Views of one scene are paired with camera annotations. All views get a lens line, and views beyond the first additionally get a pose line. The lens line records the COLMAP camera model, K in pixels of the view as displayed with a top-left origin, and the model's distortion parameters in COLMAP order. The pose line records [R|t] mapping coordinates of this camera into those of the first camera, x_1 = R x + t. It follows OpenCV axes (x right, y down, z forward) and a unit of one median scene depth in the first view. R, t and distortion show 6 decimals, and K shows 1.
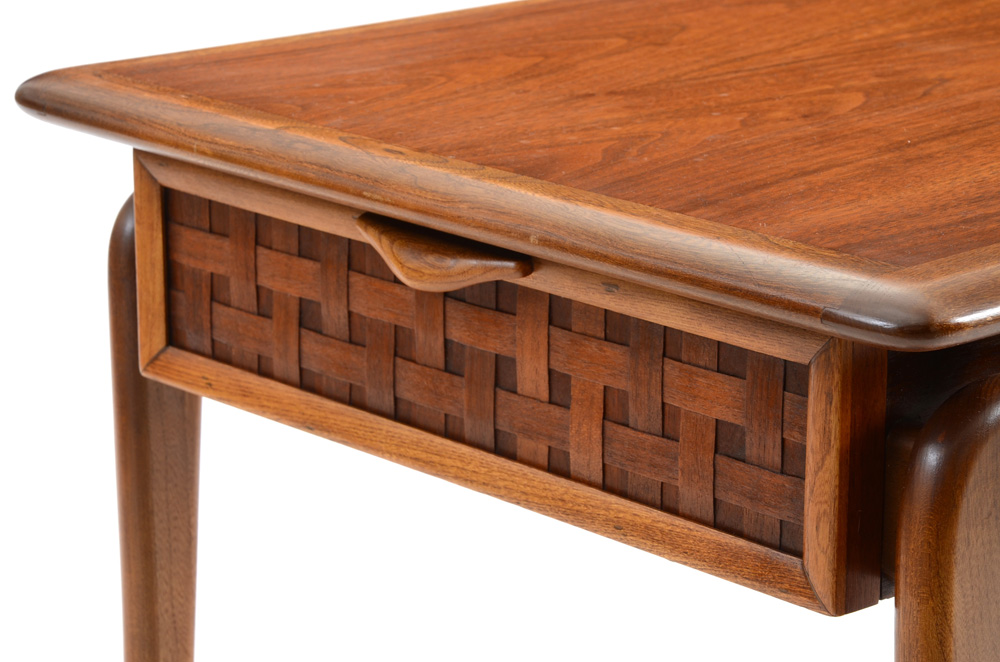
lens RADIAL K [[3173.9, 0, 484.3], [0, 3173.9, 340.3], [0, 0, 1]] dist [0.873537, 0.000000]
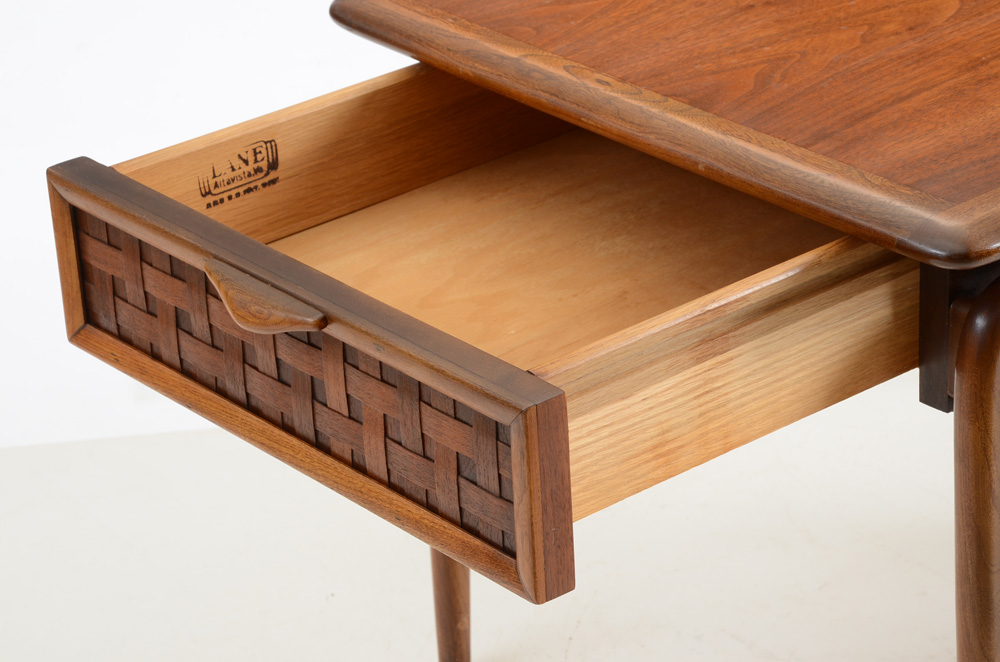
lens RADIAL K [[3173.9, 0, 506.6], [0, 3173.9, 335.2], [0, 0, 1]] dist [0.873537, 0.000000]
pose [[0.997259, -0.021742, -0.070725, 0.178110], [0.033741, 0.984313, 0.173174, -0.237572], [0.065850, -0.175086, 0.982349, -0.269736]]
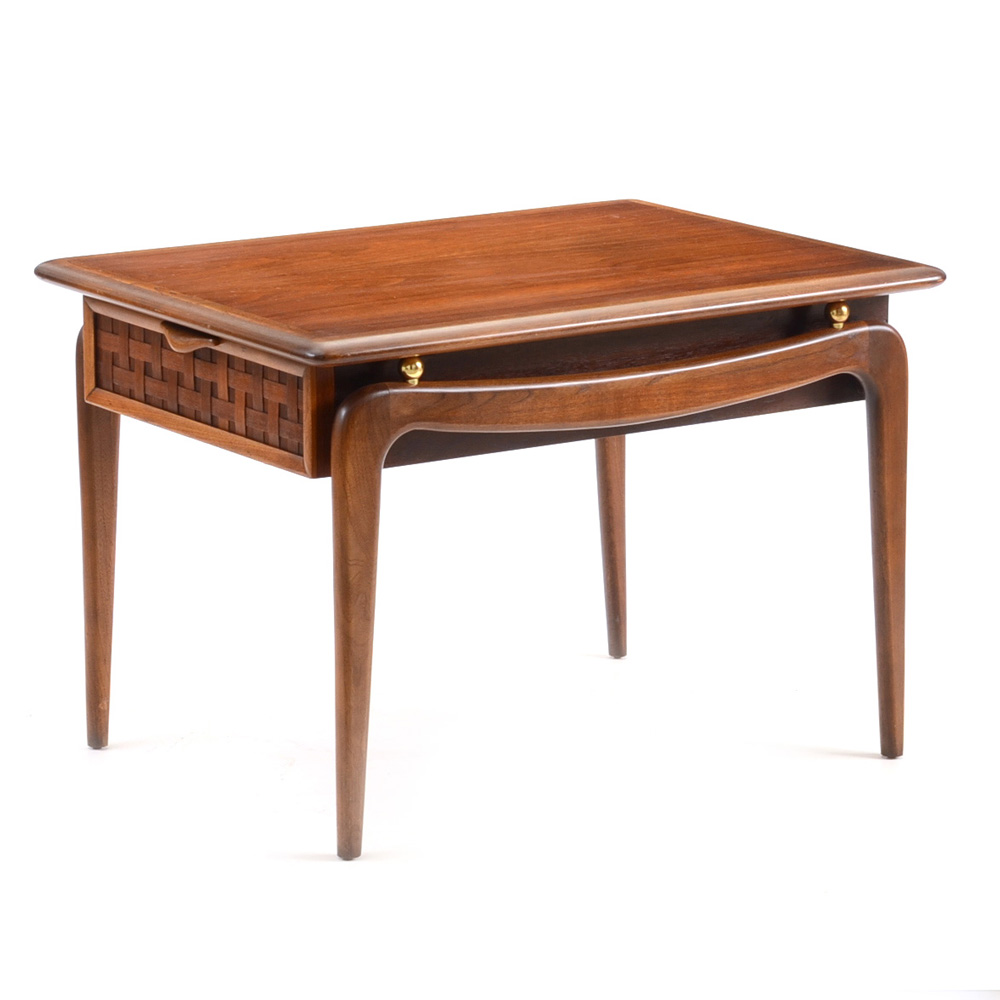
lens RADIAL K [[5141.7, 0, 498.9], [0, 5141.7, 506.9], [0, 0, 1]] dist [0.531506, 0.000000]
pose [[0.987297, 0.033760, -0.155260, 0.808603], [-0.042496, 0.997674, -0.053299, 0.290881], [0.153100, 0.059220, 0.986435, -2.703481]]
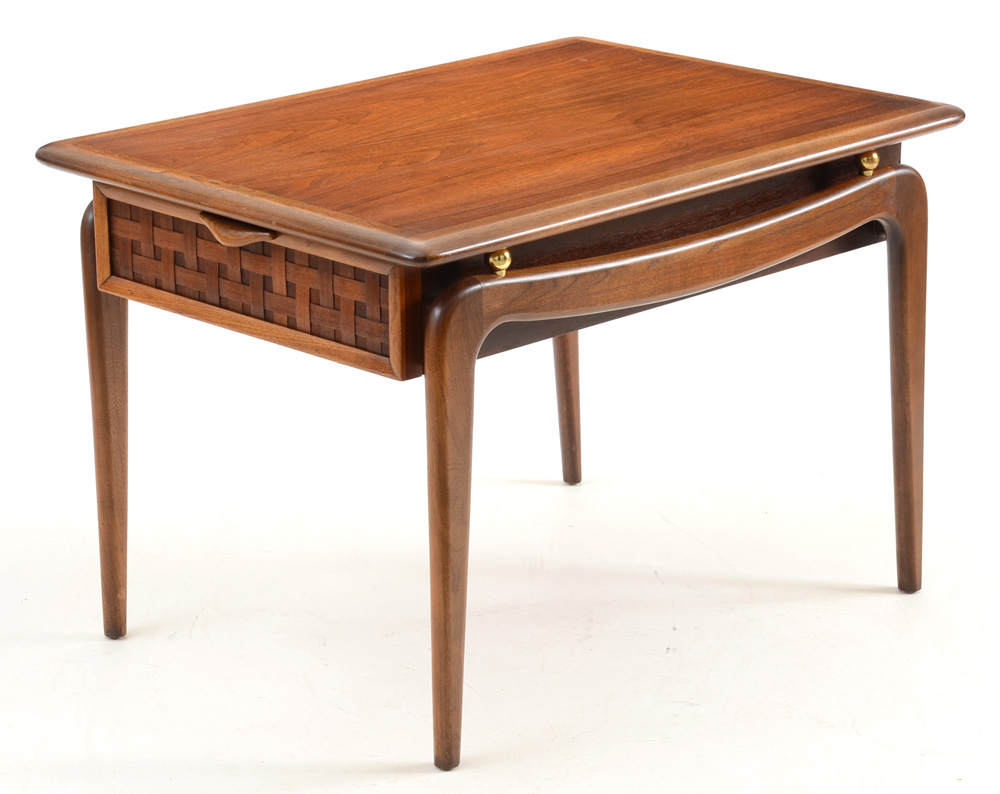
lens RADIAL K [[3654.7, 0, 500.6], [0, 3654.7, 393.7], [0, 0, 1]] dist [0.717172, 0.000000]
pose [[0.999719, -0.016627, 0.016905, 0.125677], [0.016249, 0.999620, 0.022257, 0.033221], [-0.017268, -0.021976, 0.999609, -1.571237]]
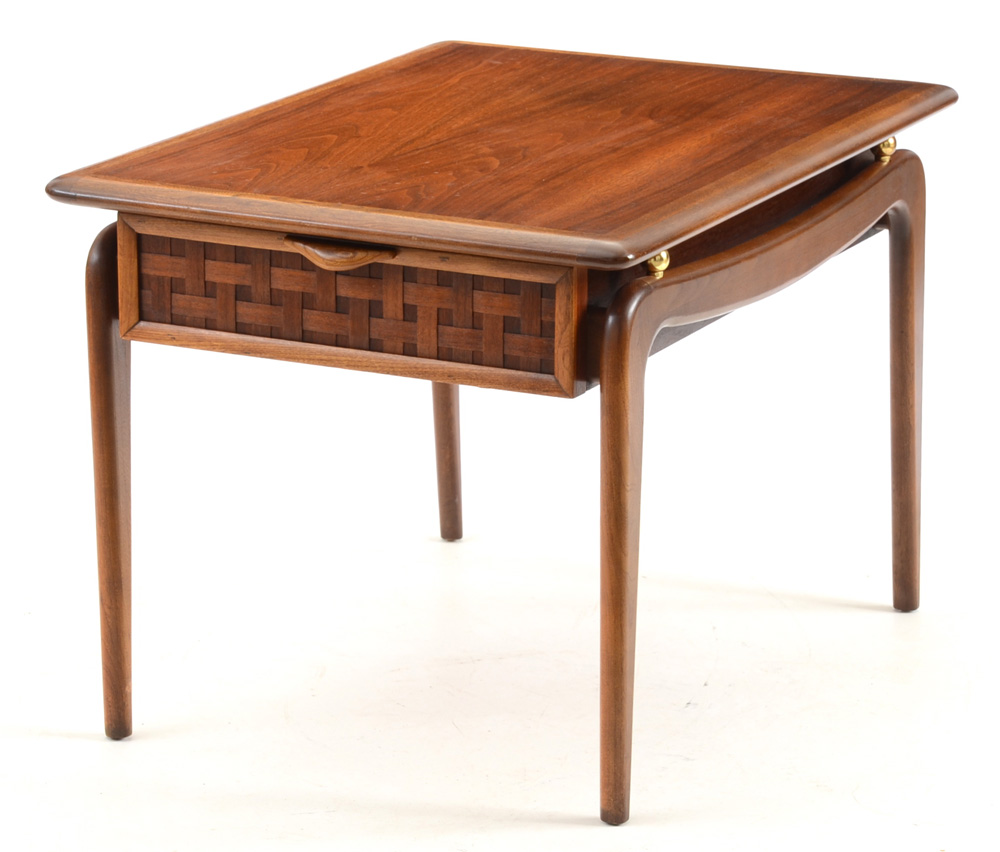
lens RADIAL K [[4356.8, 0, 498.2], [0, 4356.8, 418.0], [0, 0, 1]] dist [0.904118, 0.000000]
pose [[0.937435, -0.092310, 0.335701, -0.859518], [0.095488, 0.995405, 0.007067, 0.067526], [-0.334811, 0.025431, 0.941942, -1.627151]]
